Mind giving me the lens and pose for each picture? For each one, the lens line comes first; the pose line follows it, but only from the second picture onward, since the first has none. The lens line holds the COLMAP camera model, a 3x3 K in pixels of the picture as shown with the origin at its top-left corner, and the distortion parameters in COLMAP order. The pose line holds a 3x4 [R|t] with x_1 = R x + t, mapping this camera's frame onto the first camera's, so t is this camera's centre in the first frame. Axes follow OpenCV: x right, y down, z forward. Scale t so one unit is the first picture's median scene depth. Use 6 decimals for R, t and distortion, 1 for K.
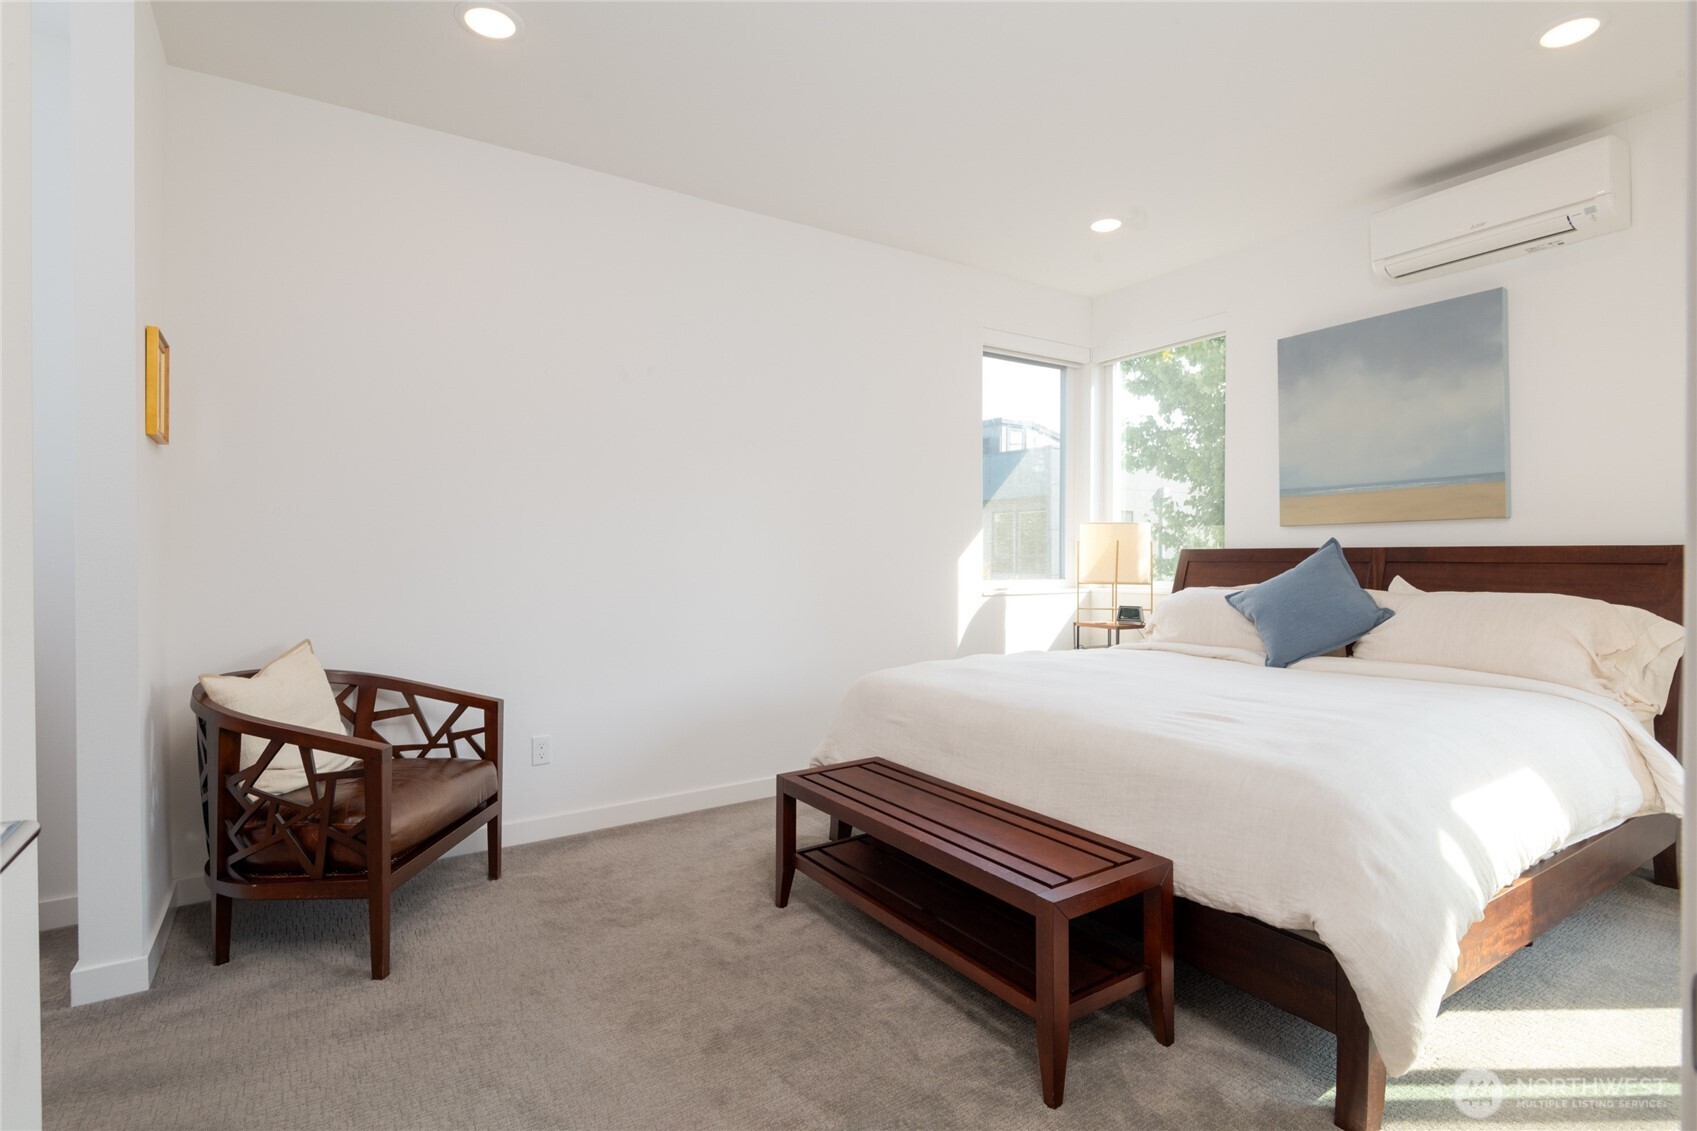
lens RADIAL K [[817.9, 0, 850.4], [0, 817.9, 564.8], [0, 0, 1]] dist [0.004861, 0.000004]
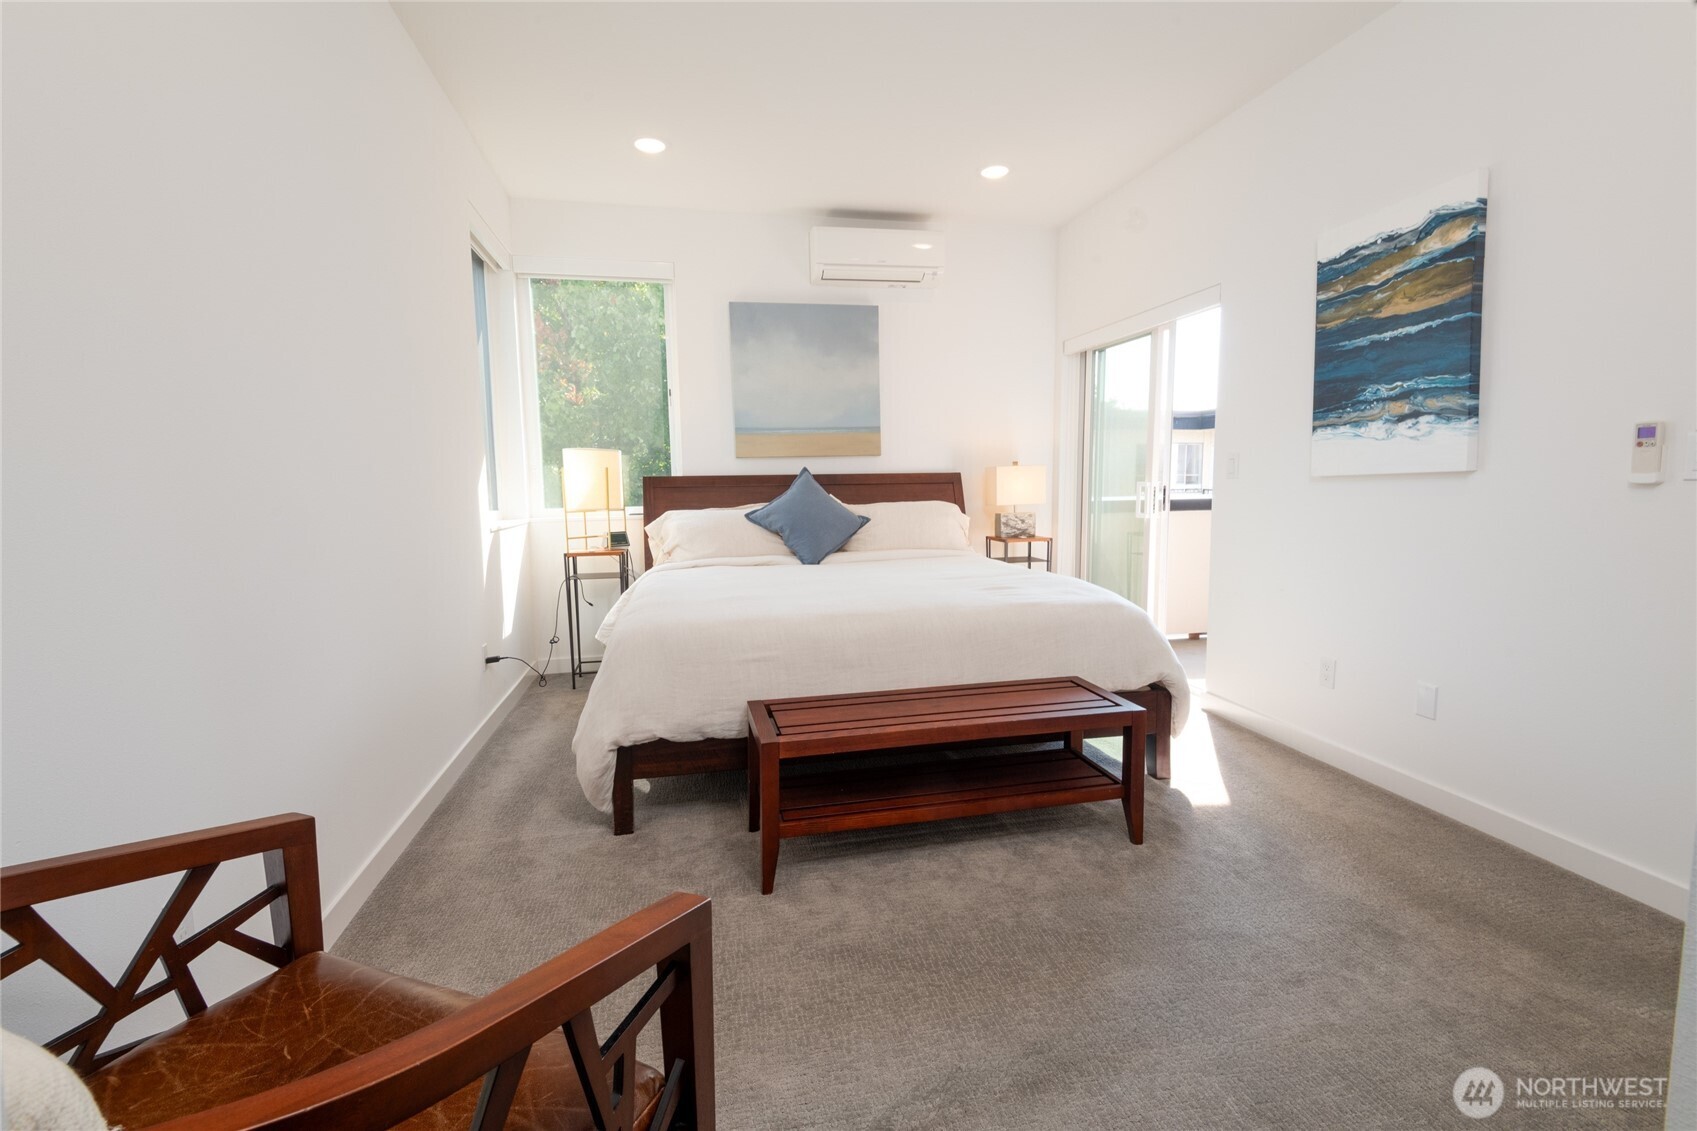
lens RADIAL K [[763.8, 0, 861.4], [0, 763.8, 559.8], [0, 0, 1]] dist [0.014339, -0.009324]
pose [[0.352276, -0.102132, 0.930307, -0.608343], [0.025181, 0.994702, 0.099666, -0.004346], [-0.935557, -0.011684, 0.352982, 0.504048]]
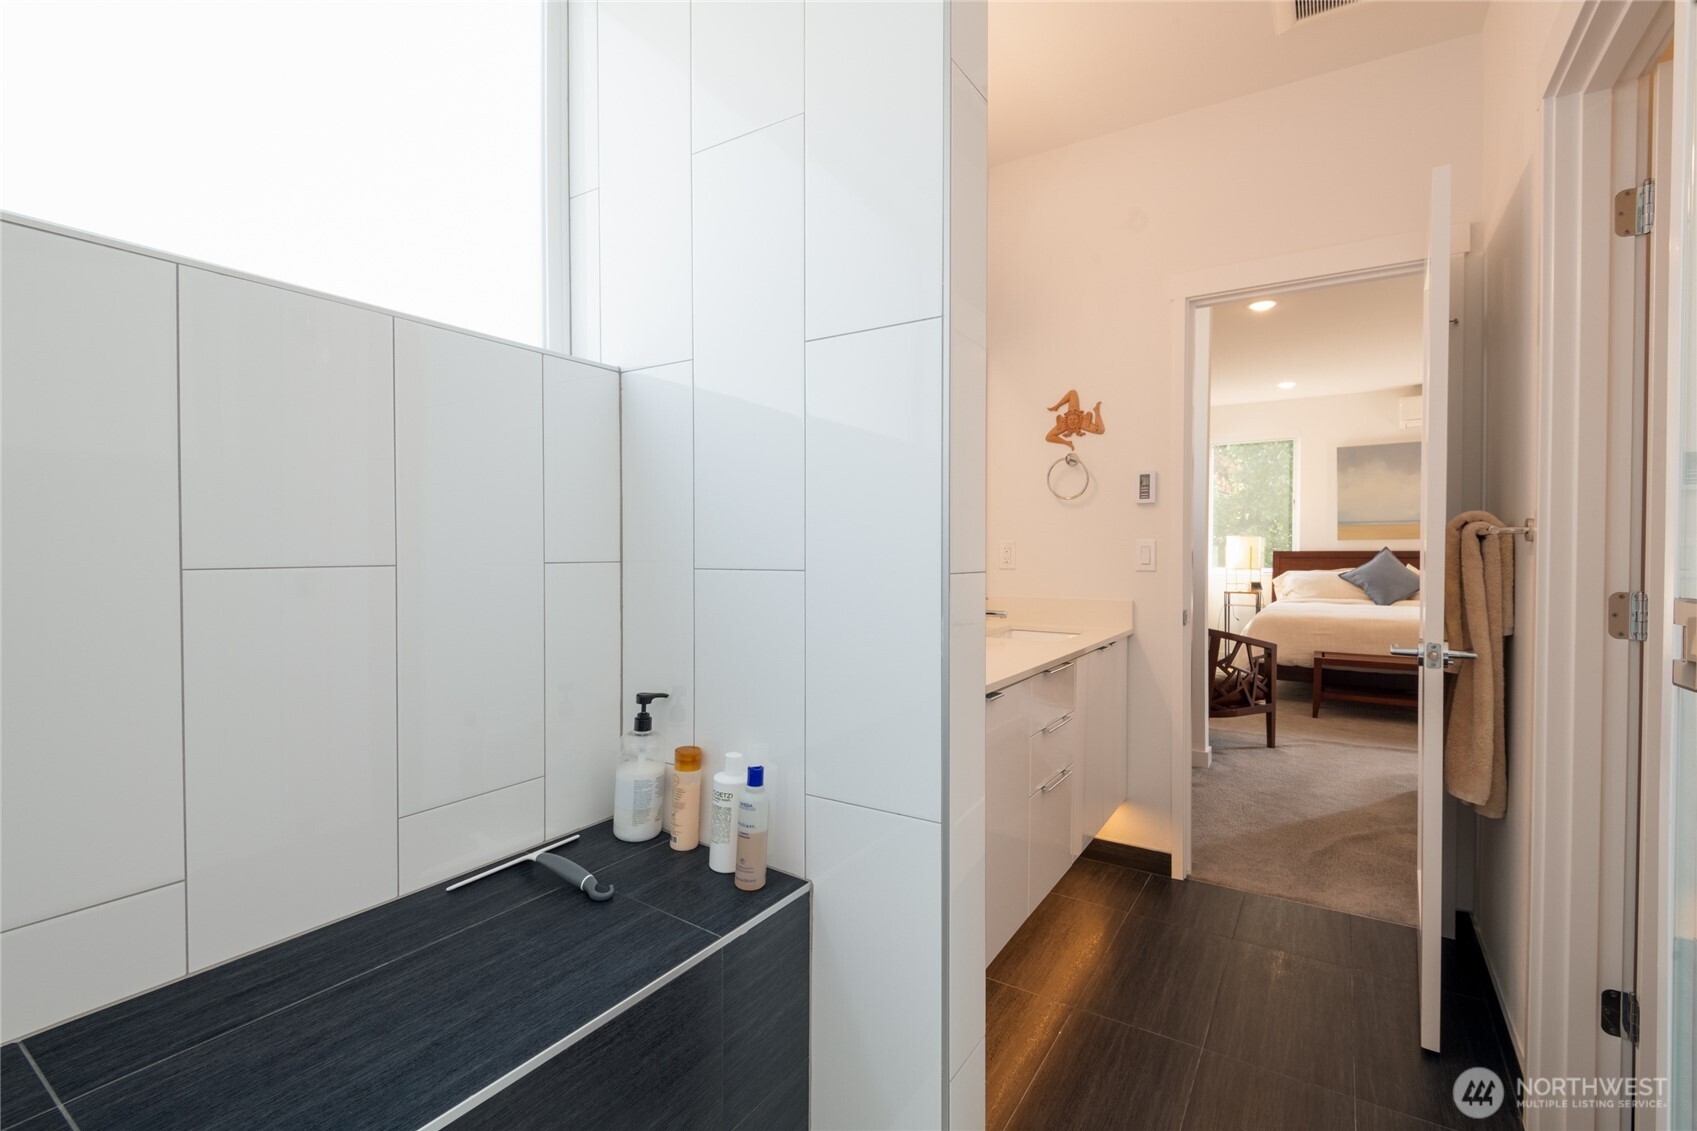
lens RADIAL K [[763.8, 0, 838.3], [0, 763.8, 561.6], [0, 0, 1]] dist [0.014339, -0.009324]
pose [[0.918091, -0.009648, 0.396252, -1.644925], [0.009500, 0.999952, 0.002336, -0.012444], [-0.396255, 0.001620, 0.918139, -0.298944]]
